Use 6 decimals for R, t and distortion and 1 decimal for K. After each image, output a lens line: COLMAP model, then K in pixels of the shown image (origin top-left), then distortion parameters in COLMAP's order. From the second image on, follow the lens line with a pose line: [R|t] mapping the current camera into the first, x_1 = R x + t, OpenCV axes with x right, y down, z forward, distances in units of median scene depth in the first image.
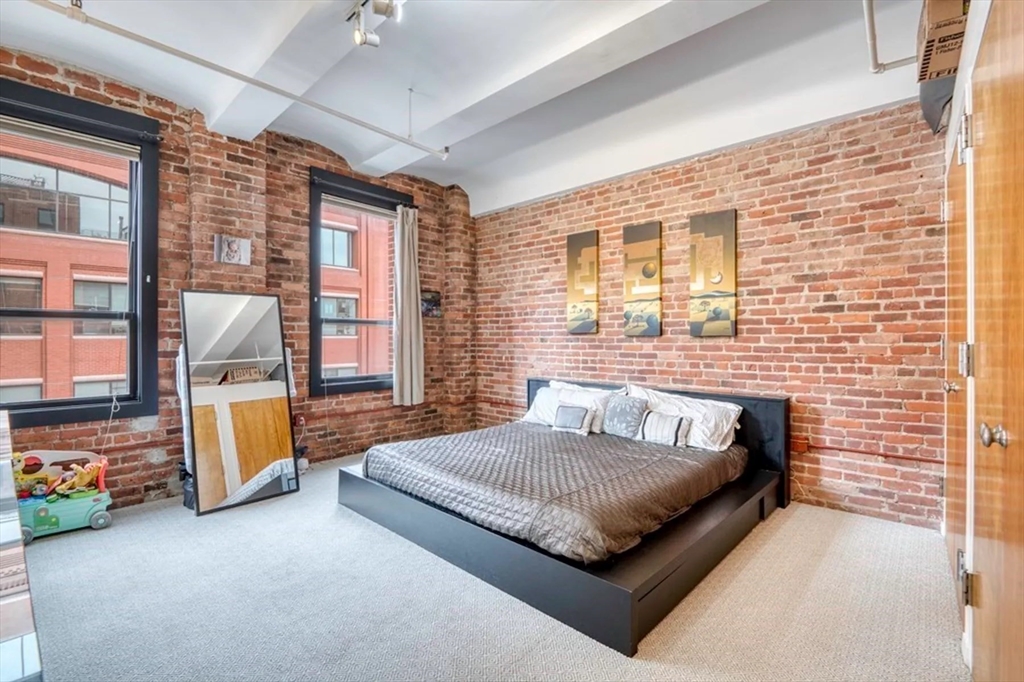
lens RADIAL K [[486.7, 0, 516.9], [0, 486.7, 336.4], [0, 0, 1]] dist [0.022034, -0.031407]
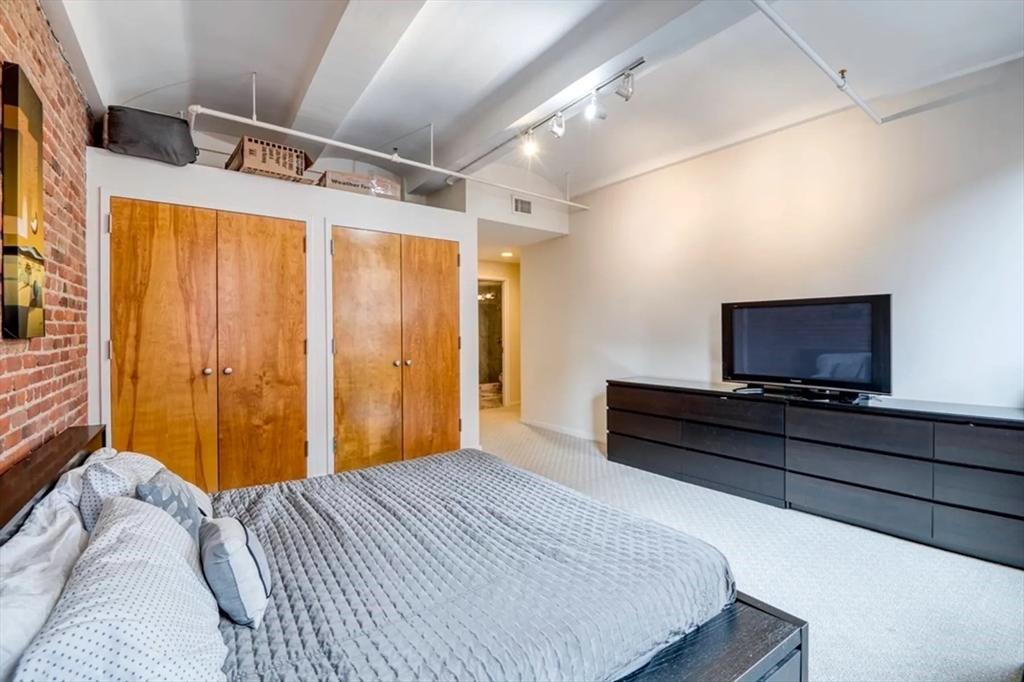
lens RADIAL K [[463.4, 0, 515.0], [0, 463.4, 337.2], [0, 0, 1]] dist [0.003082, -0.022495]
pose [[-0.979435, 0.005964, 0.201673, -0.165806], [0.007627, 0.999943, 0.007467, -0.001132], [-0.201617, 0.008851, -0.979424, 1.346991]]
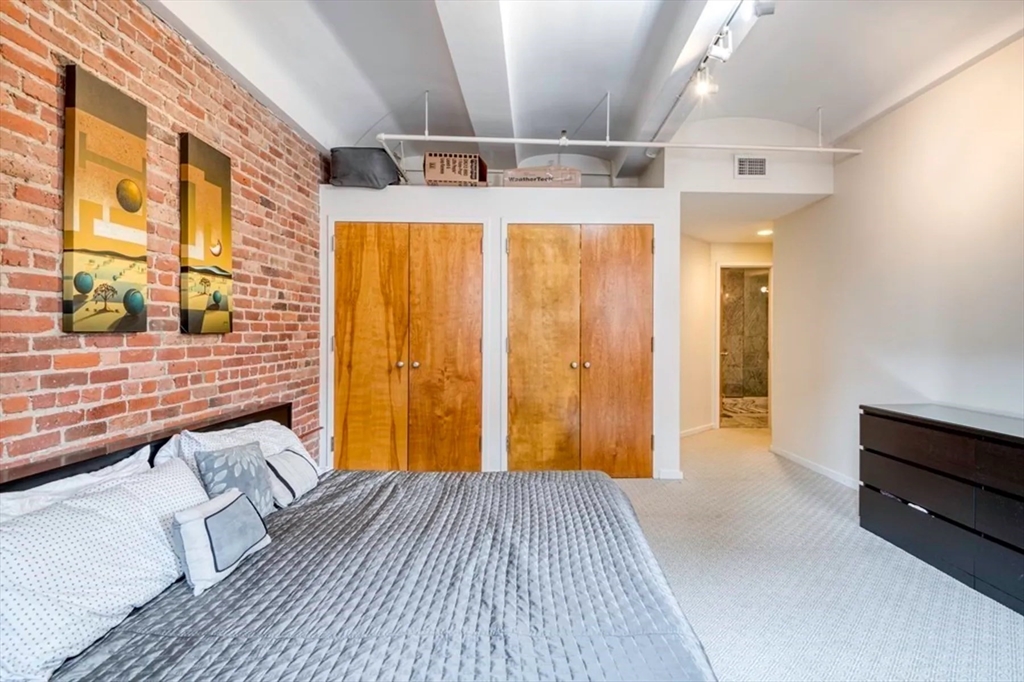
lens RADIAL K [[486.7, 0, 516.9], [0, 486.7, 336.4], [0, 0, 1]] dist [0.022034, -0.031407]
pose [[-0.668271, -0.003588, 0.743909, -0.370829], [-0.001659, 0.999993, 0.003333, 0.000736], [-0.743916, 0.000994, -0.668272, 1.135083]]
